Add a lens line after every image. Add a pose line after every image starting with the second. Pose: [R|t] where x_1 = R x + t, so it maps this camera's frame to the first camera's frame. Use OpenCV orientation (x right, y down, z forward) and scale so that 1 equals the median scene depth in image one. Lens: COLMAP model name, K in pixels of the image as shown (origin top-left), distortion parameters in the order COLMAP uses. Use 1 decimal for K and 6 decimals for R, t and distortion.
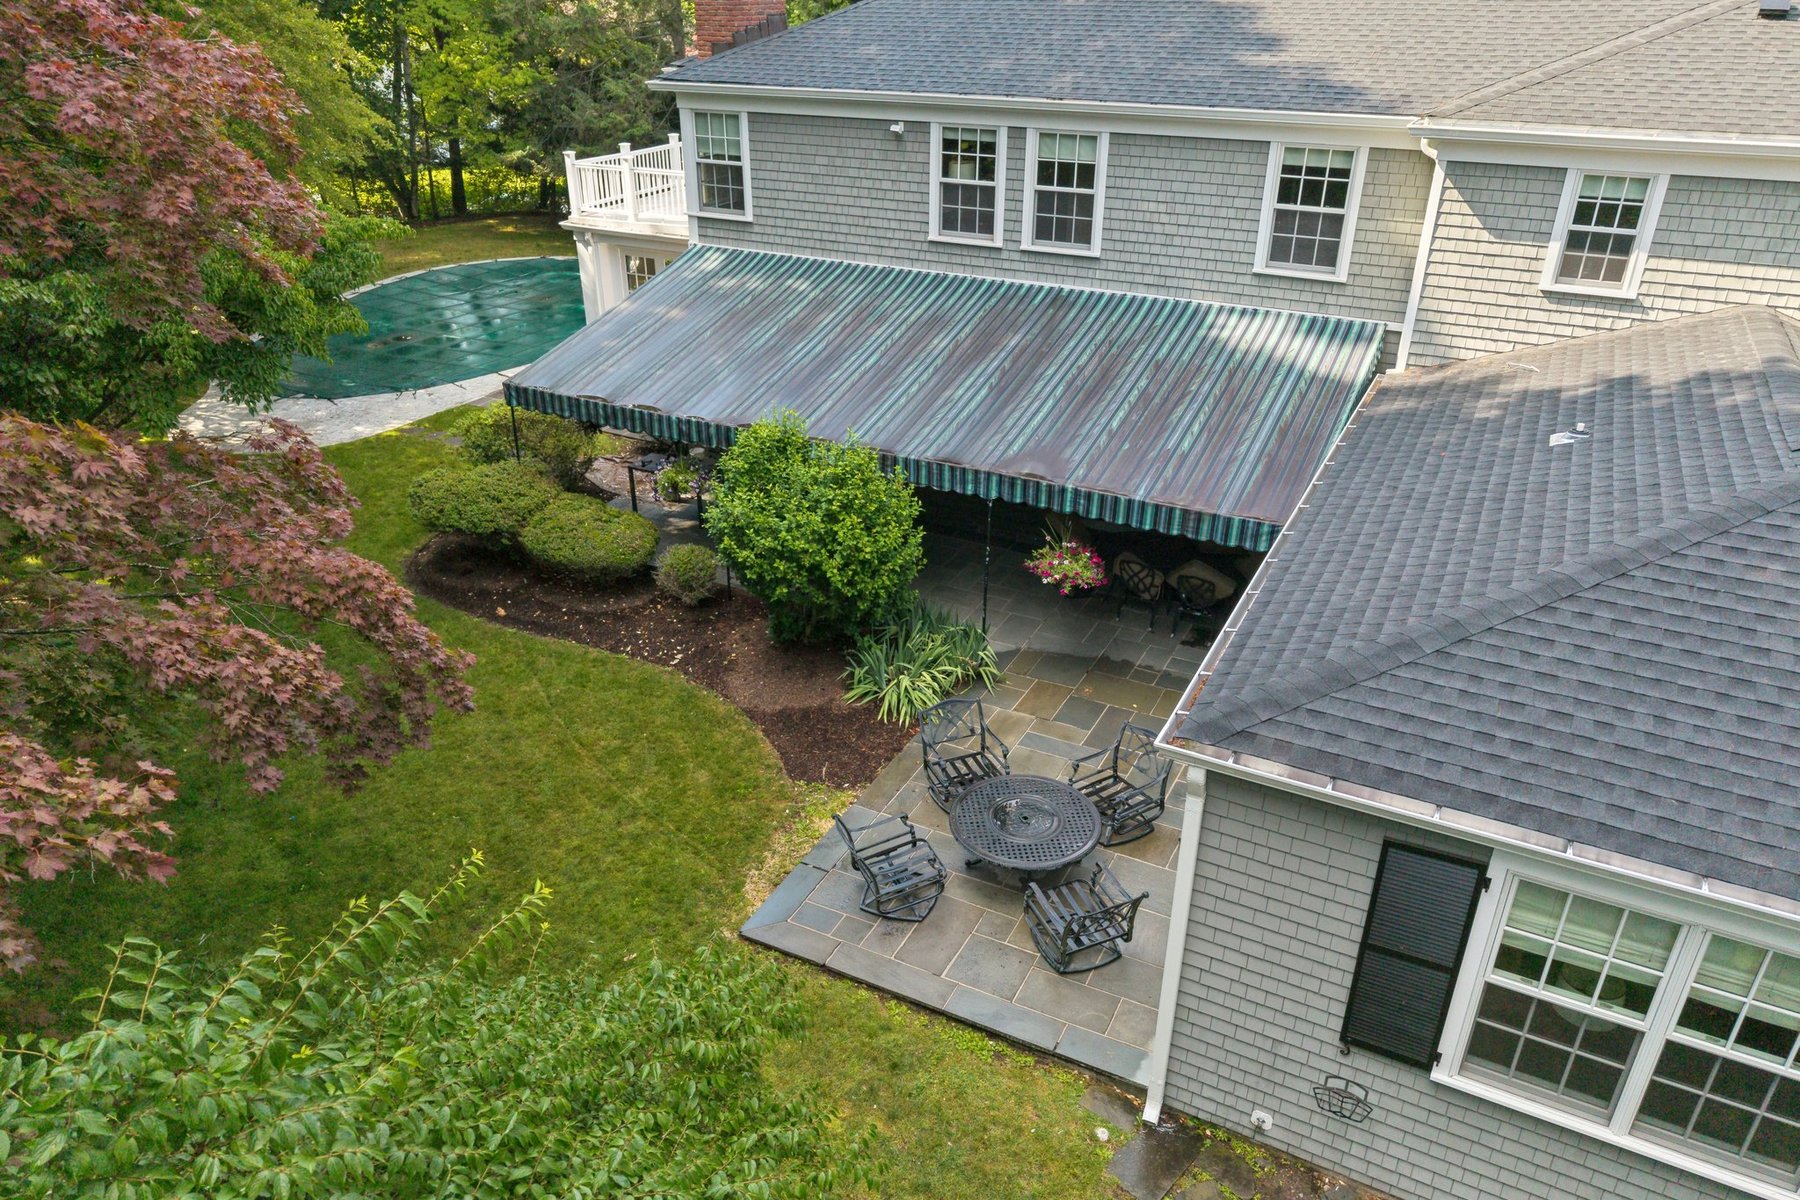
lens RADIAL K [[1204.5, 0, 900.0], [0, 1204.5, 600.0], [0, 0, 1]] dist [0.030709, -0.002624]
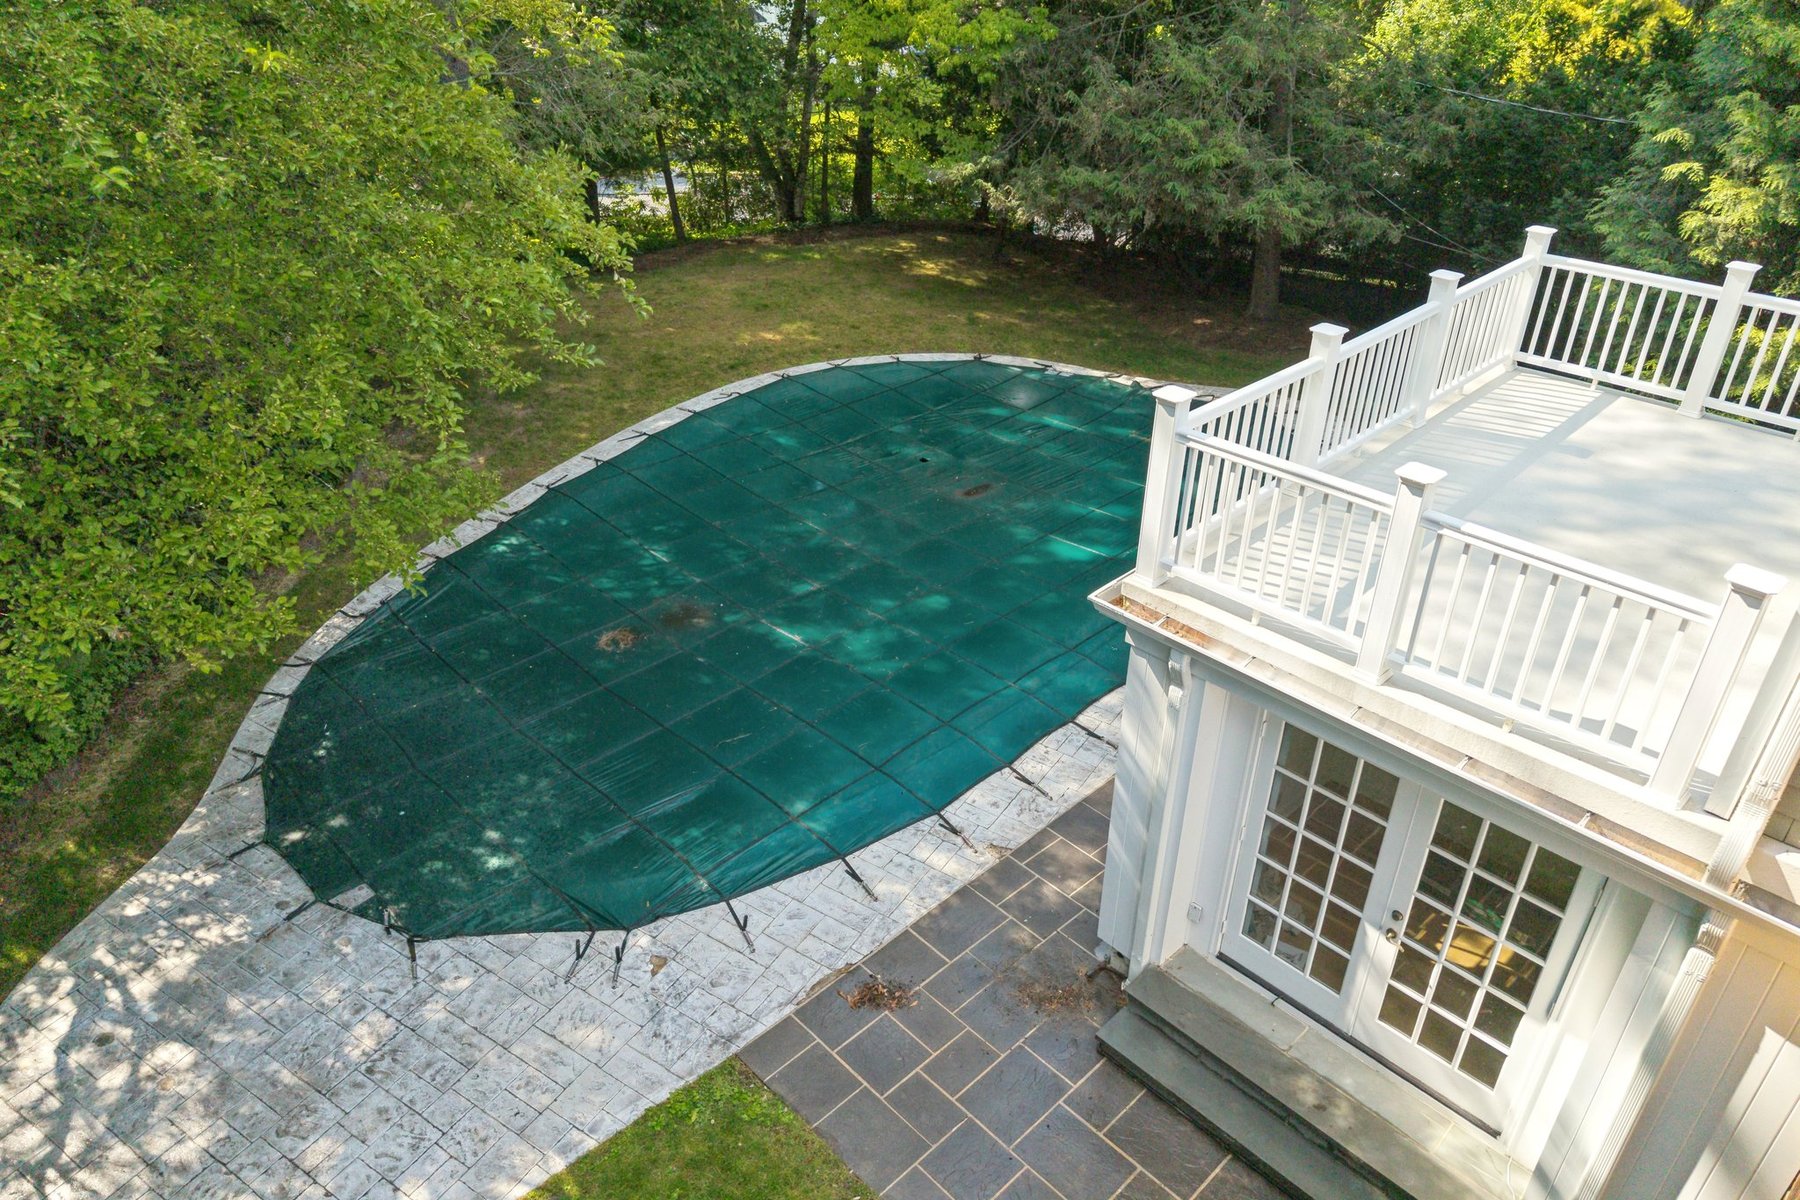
lens RADIAL K [[1204.5, 0, 900.0], [0, 1204.5, 600.0], [0, 0, 1]] dist [0.030709, -0.002624]
pose [[0.948118, 0.164686, -0.271938, -0.238937], [-0.145106, 0.985246, 0.090749, -0.325569], [0.282870, -0.046581, 0.958026, 0.677169]]
